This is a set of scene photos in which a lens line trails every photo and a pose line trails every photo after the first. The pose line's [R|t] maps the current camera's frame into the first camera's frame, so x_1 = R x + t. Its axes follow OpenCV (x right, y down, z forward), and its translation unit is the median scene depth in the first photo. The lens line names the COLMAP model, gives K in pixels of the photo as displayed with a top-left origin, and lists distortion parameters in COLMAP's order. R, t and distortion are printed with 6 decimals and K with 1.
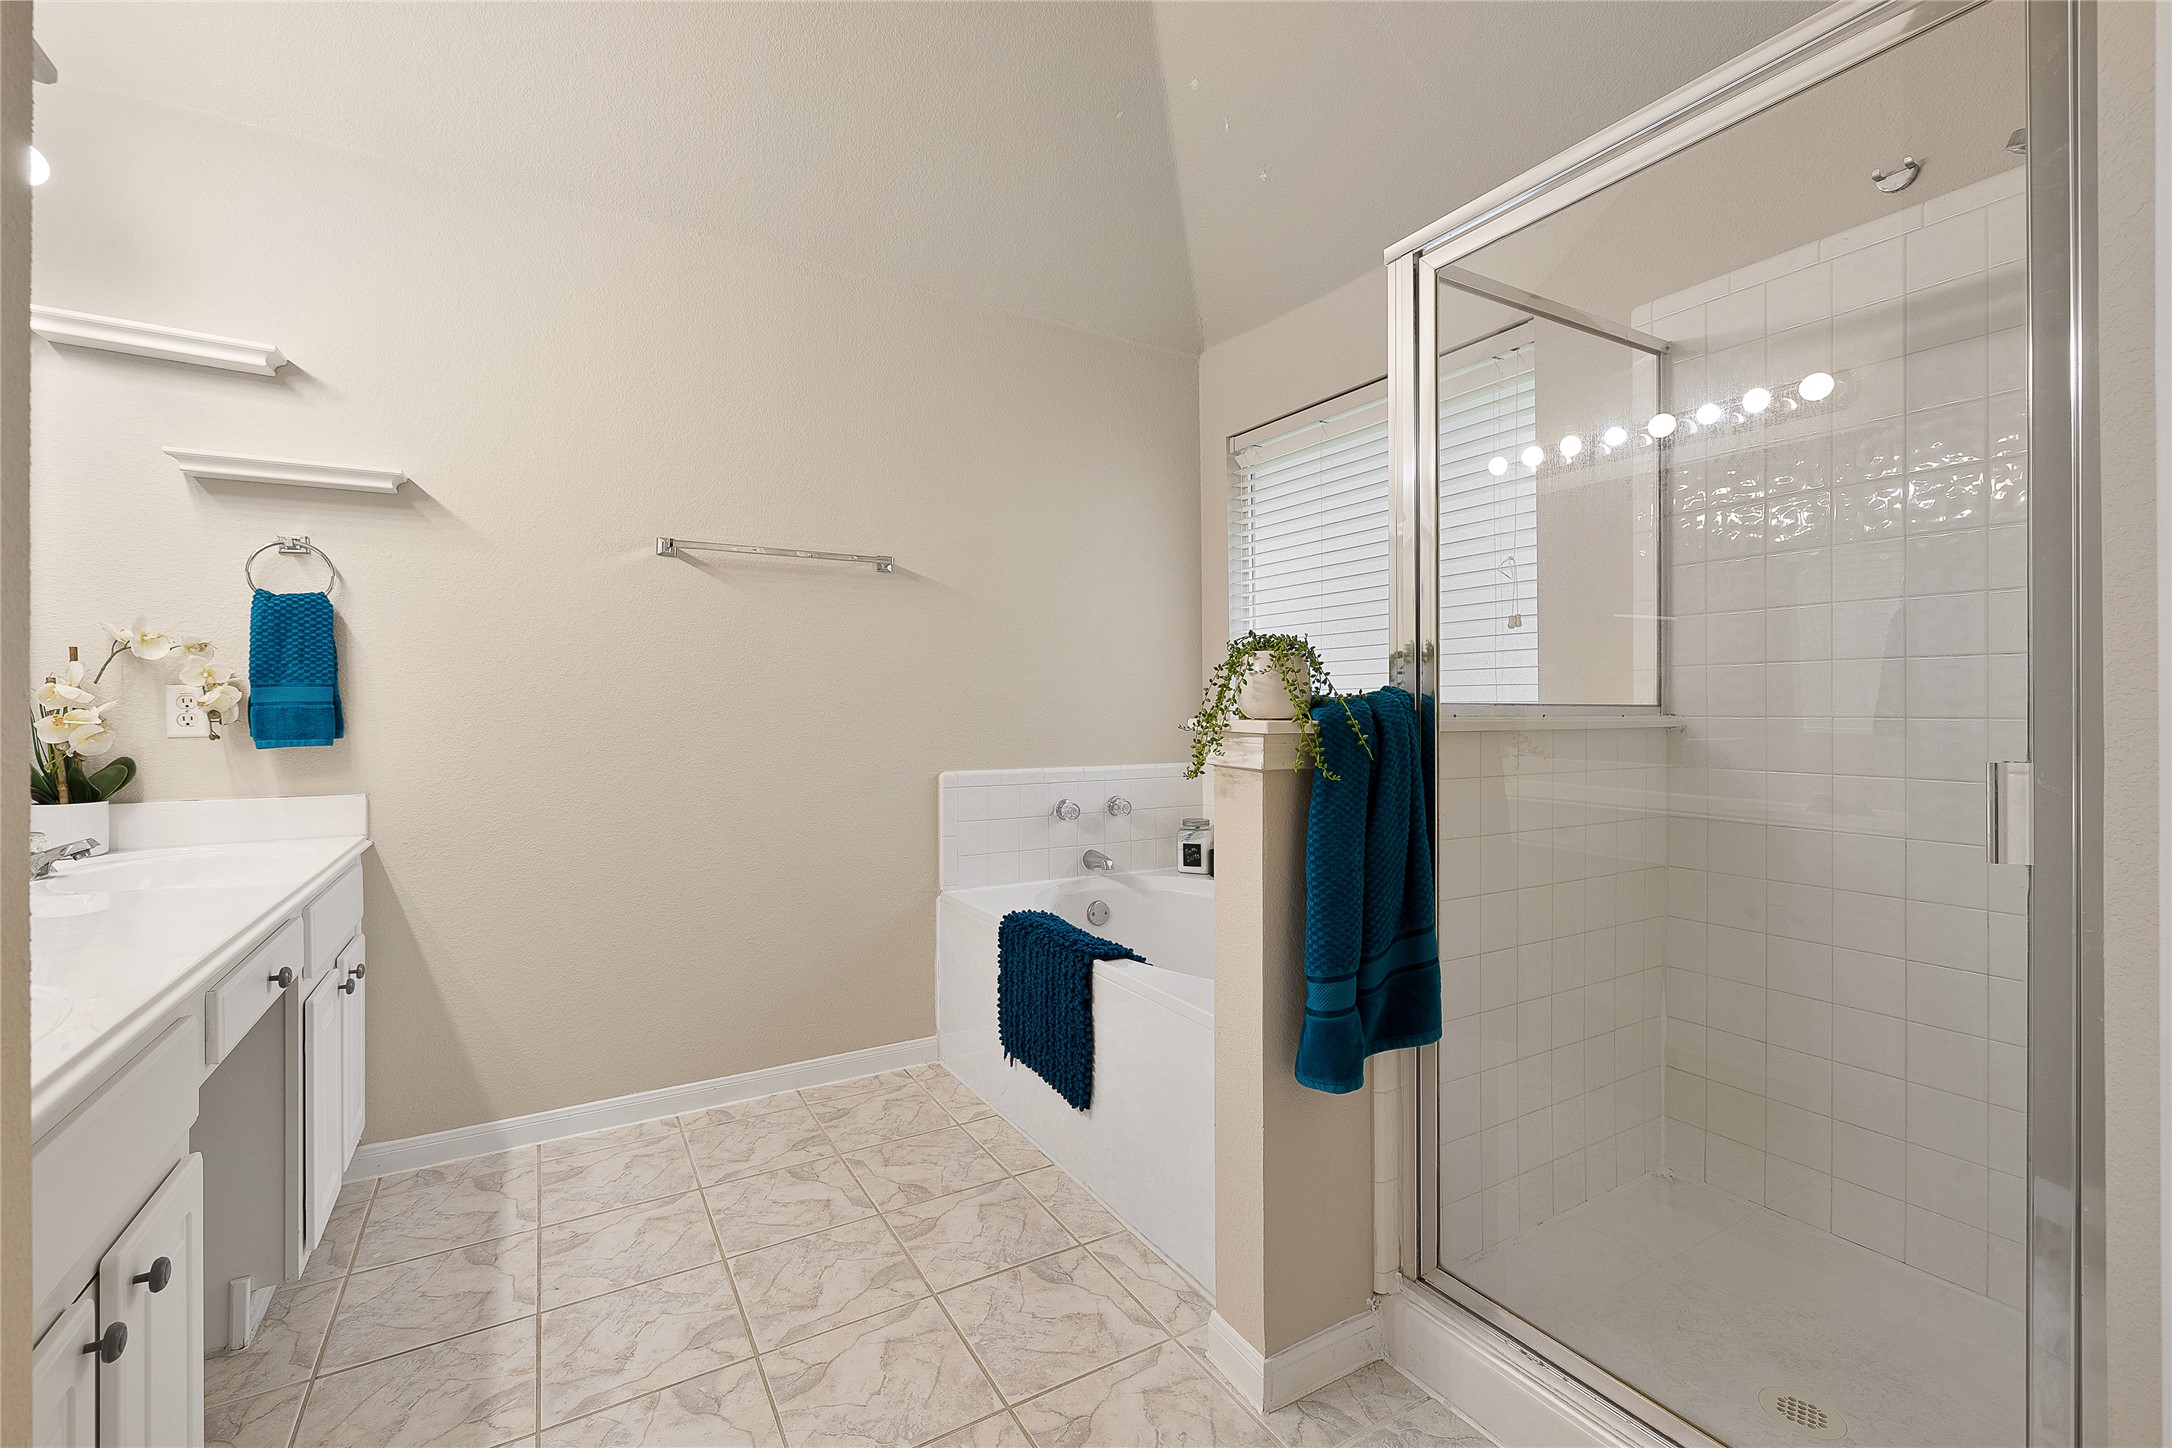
lens RADIAL K [[919.6, 0, 1081.3], [0, 919.6, 718.9], [0, 0, 1]] dist [-0.000408, -0.000068]
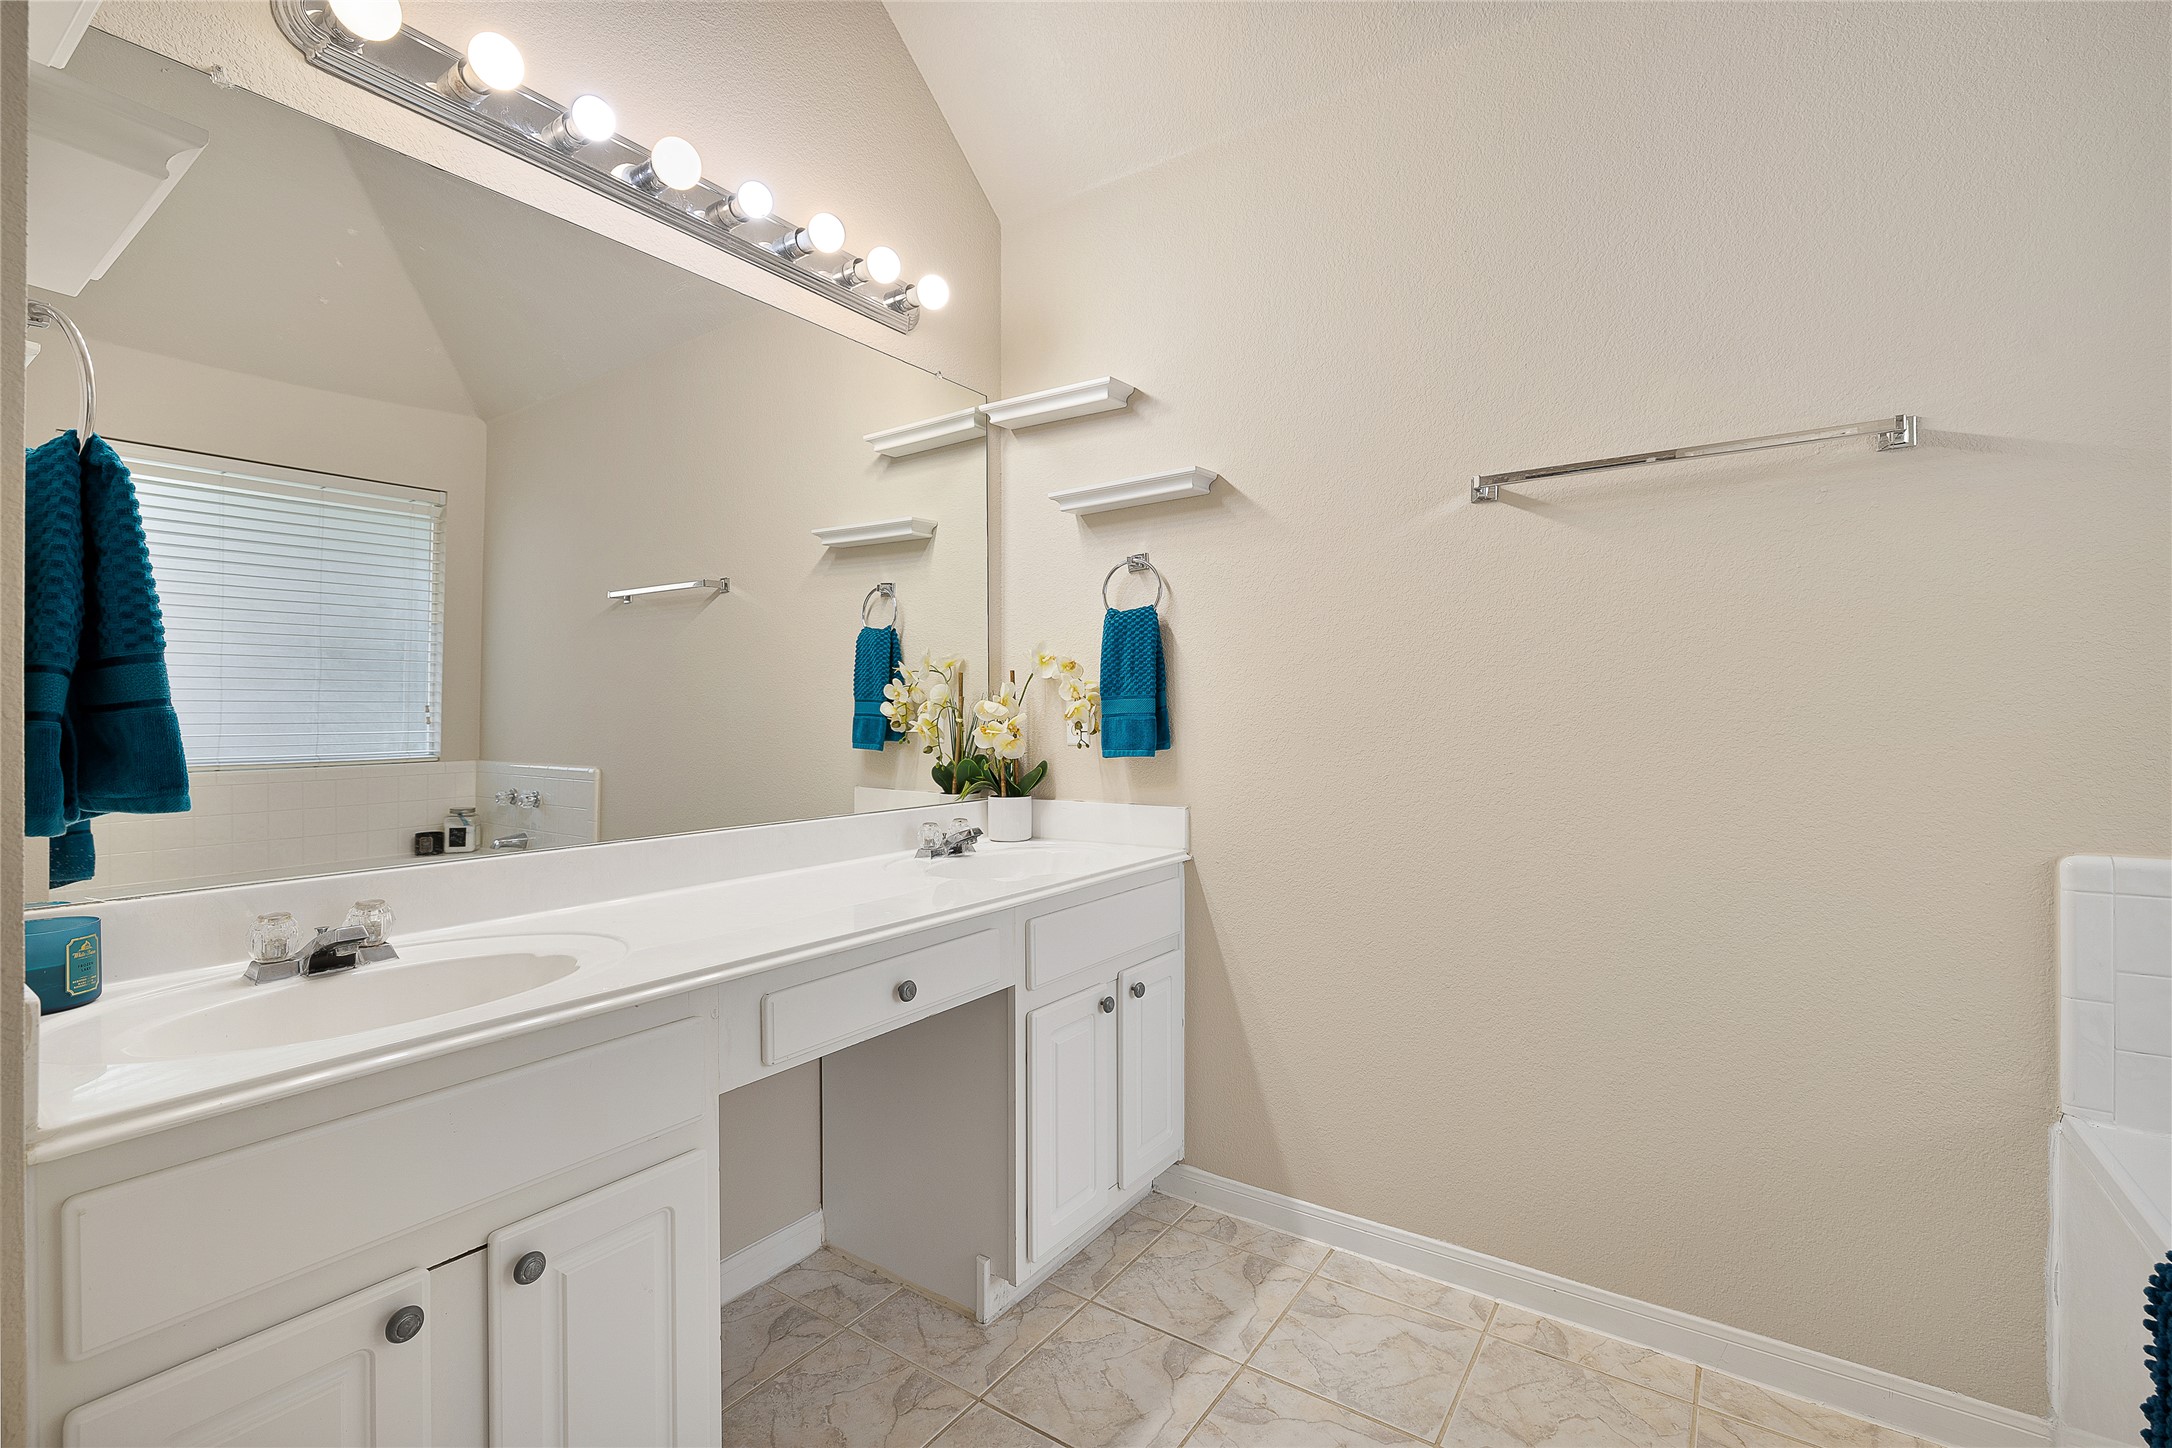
lens RADIAL K [[973.6, 0, 1079.7], [0, 973.6, 713.2], [0, 0, 1]] dist [-0.002024, 0.000955]
pose [[0.406815, 0.000225, -0.913511, 0.122897], [0.001843, 0.999998, 0.001067, -0.019320], [0.913509, -0.002117, 0.406814, 0.479981]]
